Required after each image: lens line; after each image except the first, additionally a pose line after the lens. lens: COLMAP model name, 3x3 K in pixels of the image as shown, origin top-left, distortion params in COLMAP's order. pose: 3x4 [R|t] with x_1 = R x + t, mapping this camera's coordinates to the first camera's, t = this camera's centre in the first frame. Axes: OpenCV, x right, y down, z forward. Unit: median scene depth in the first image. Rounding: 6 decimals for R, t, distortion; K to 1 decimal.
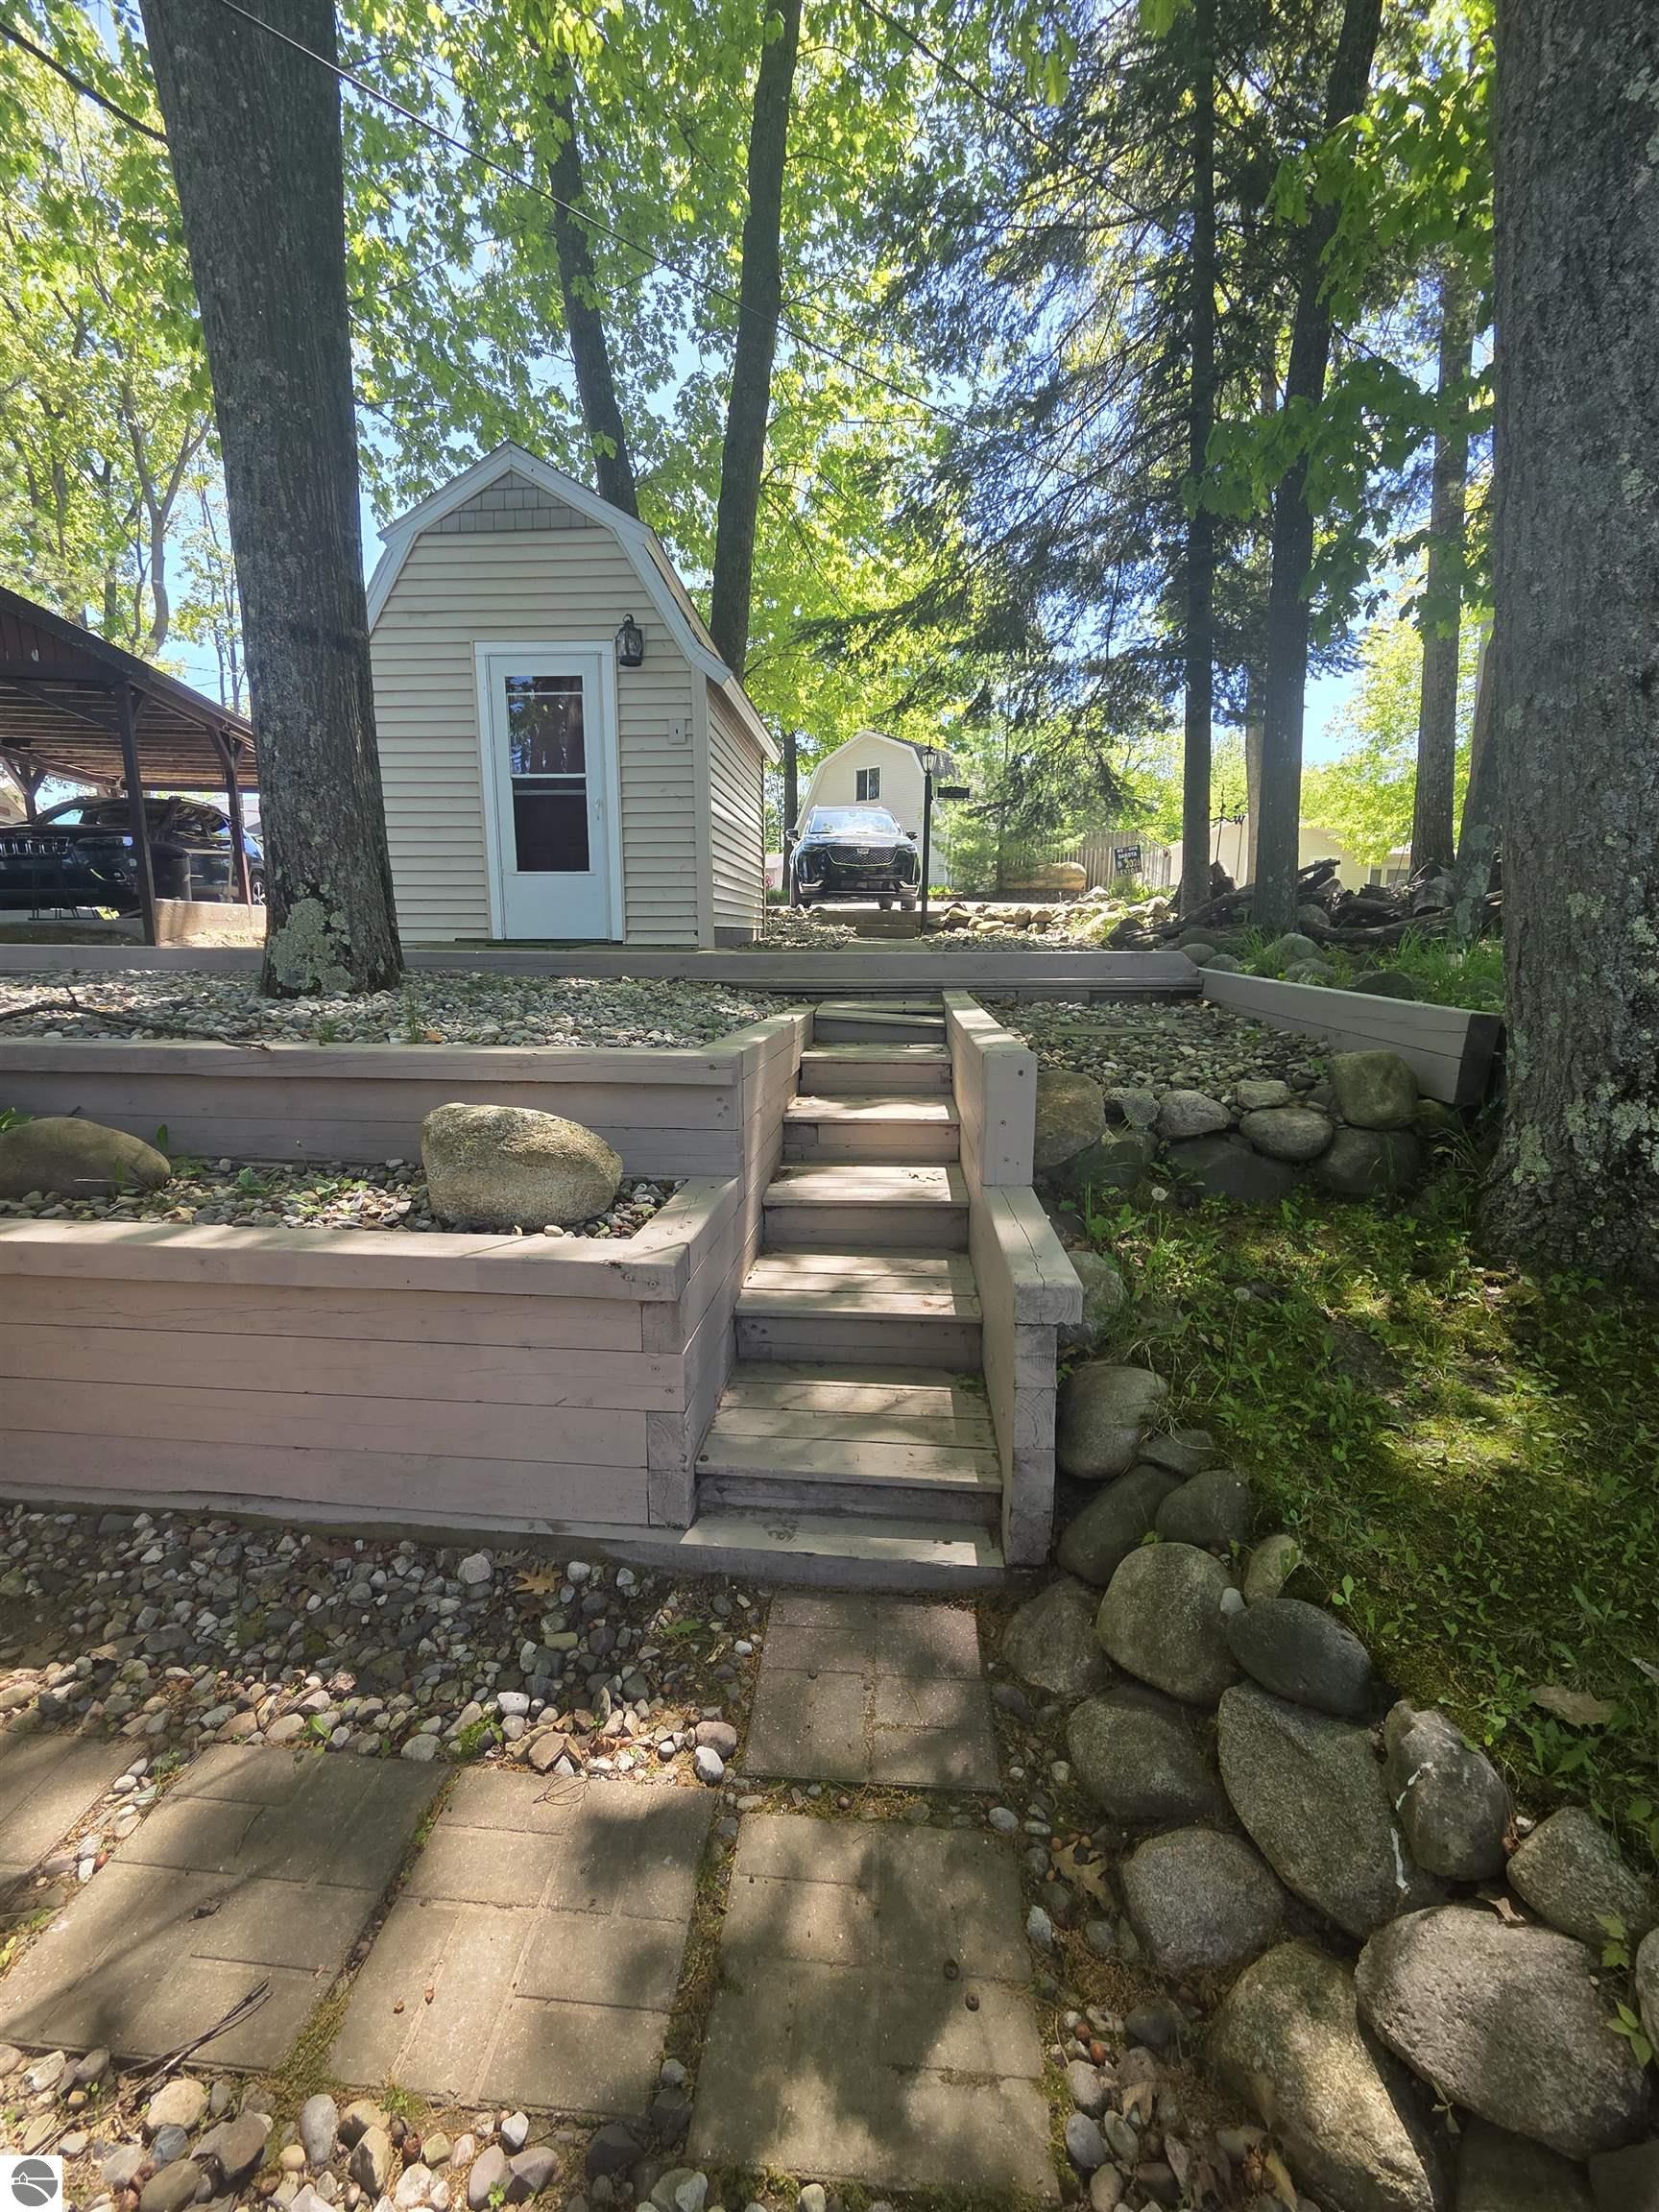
lens RADIAL K [[916.5, 0, 796.7], [0, 916.5, 1109.4], [0, 0, 1]] dist [0.003095, -0.000202]
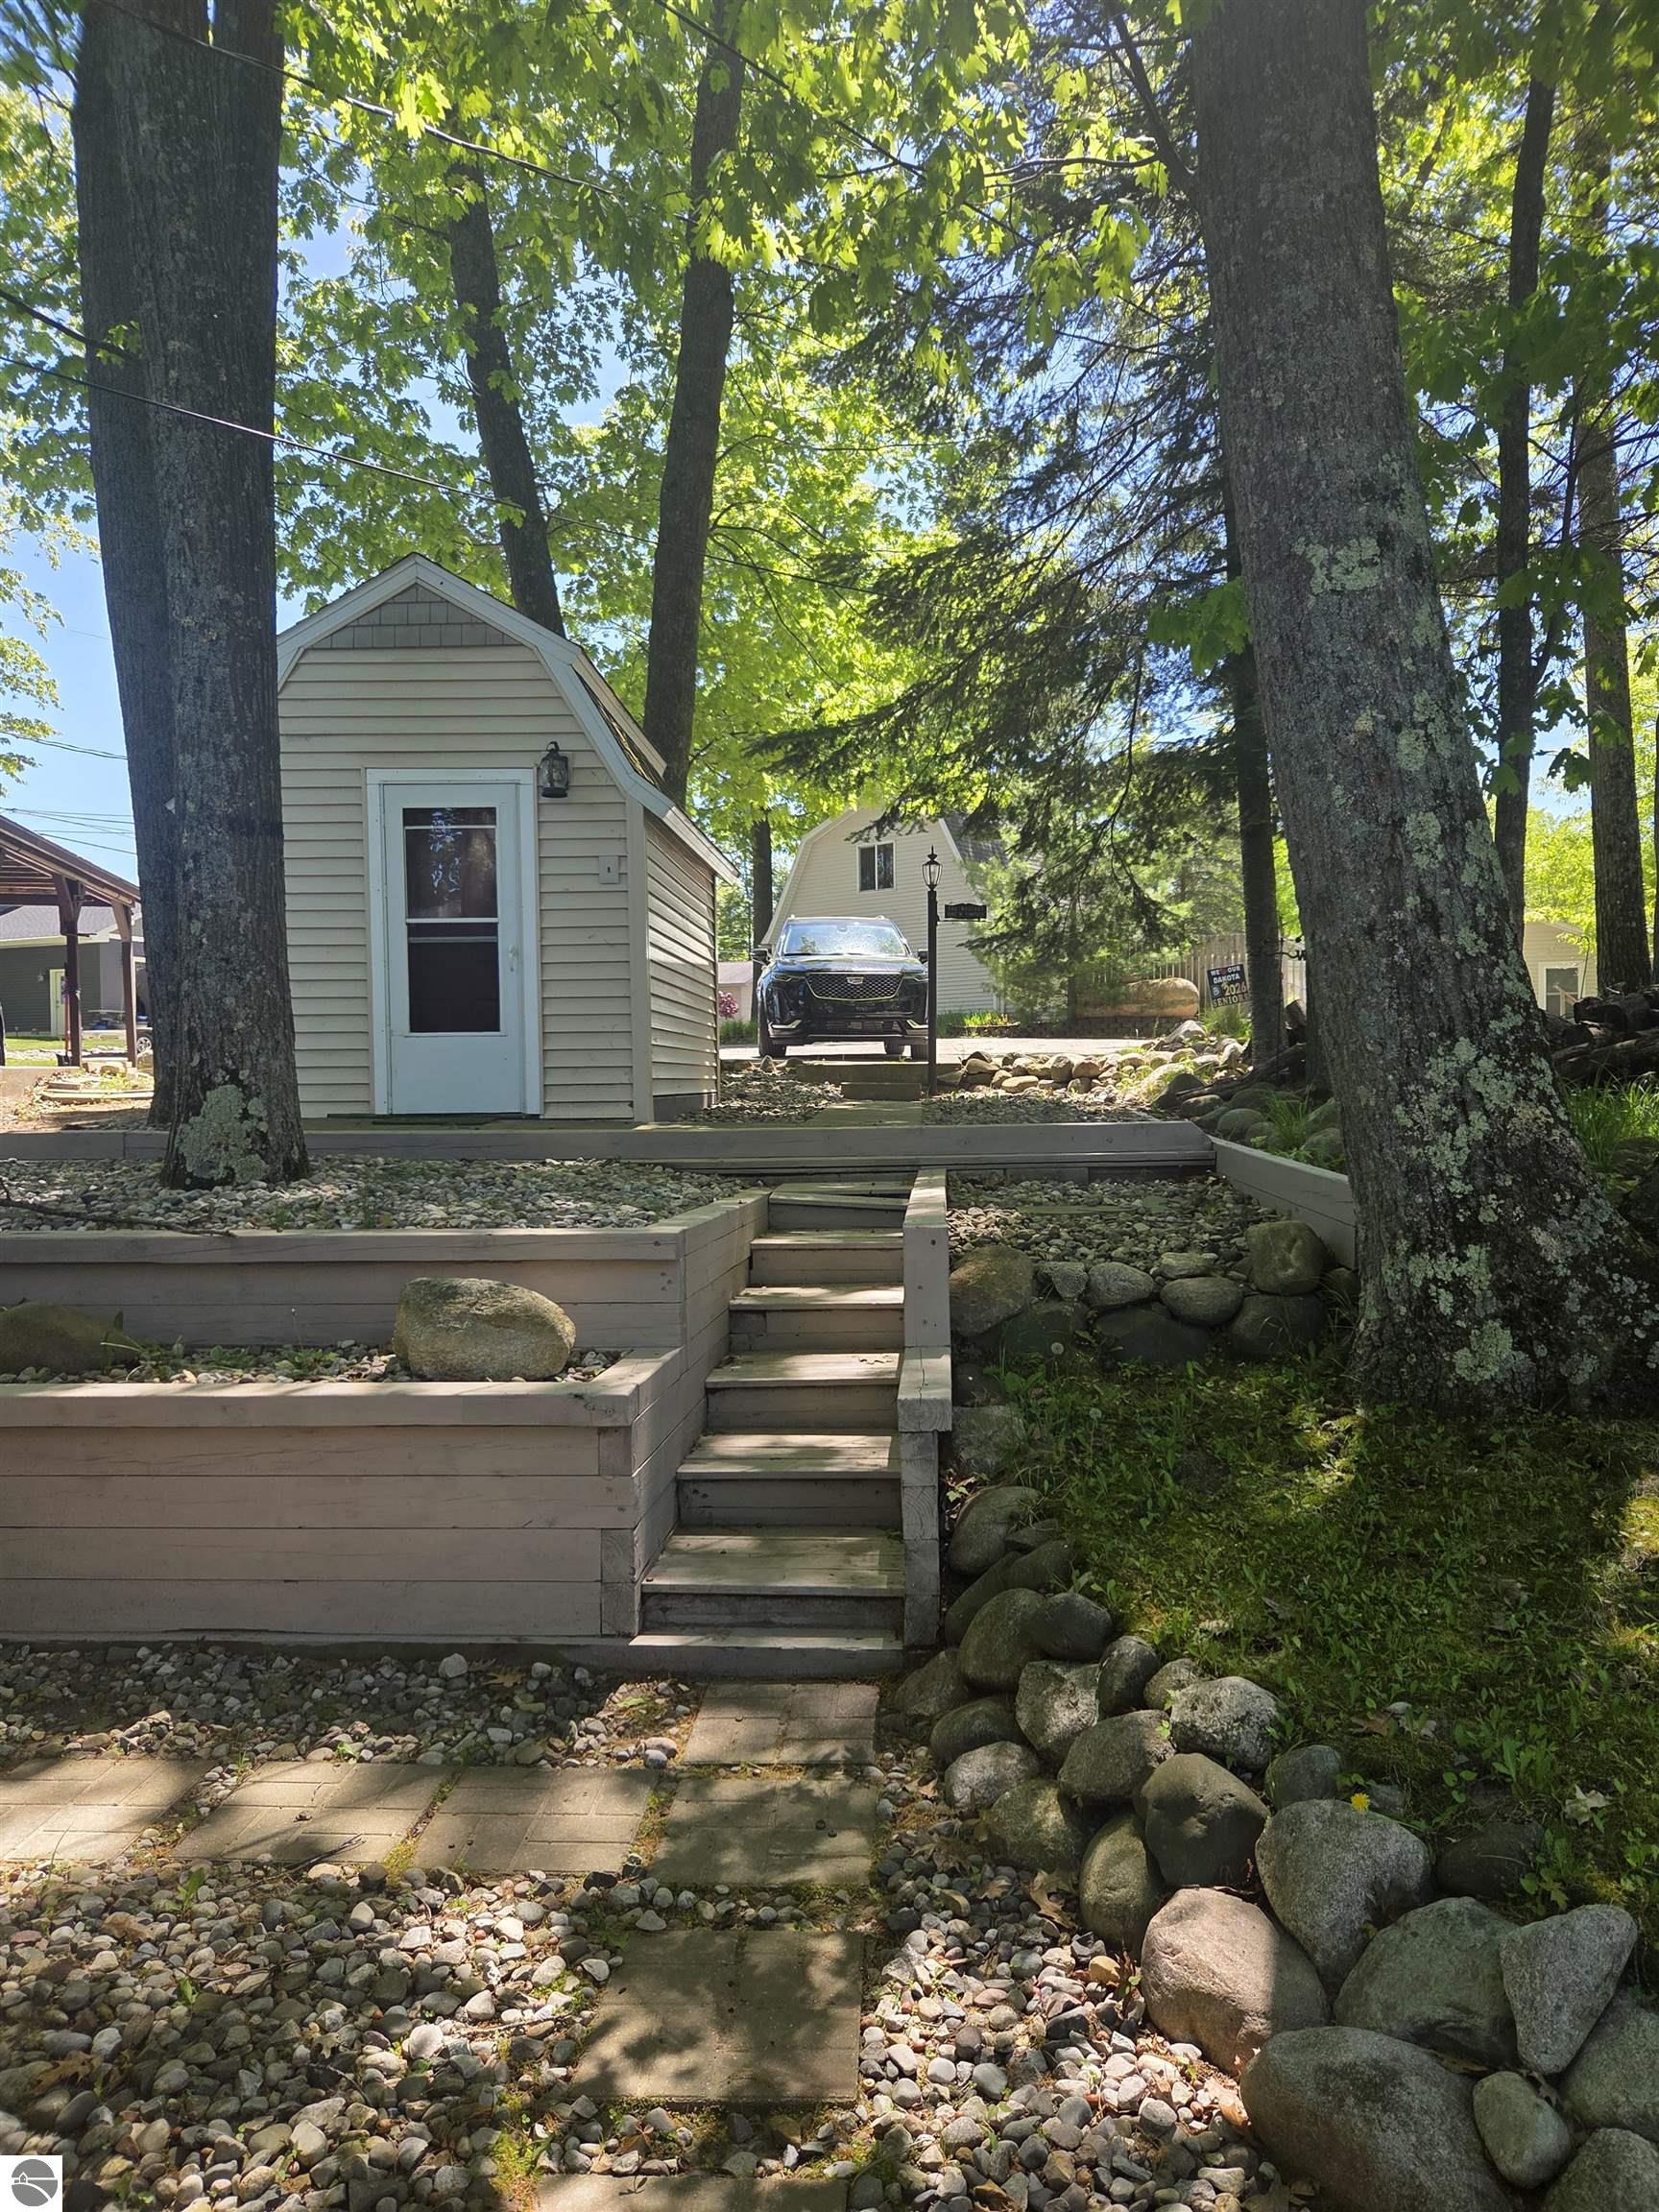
lens RADIAL K [[1492.8, 0, 847.7], [0, 1492.8, 1111.7], [0, 0, 1]] dist [0.088913, -0.082916]
pose [[0.998889, -0.013097, 0.045269, 0.023266], [0.020497, 0.985731, -0.167075, 0.041819], [-0.042435, 0.167817, 0.984904, -0.325301]]
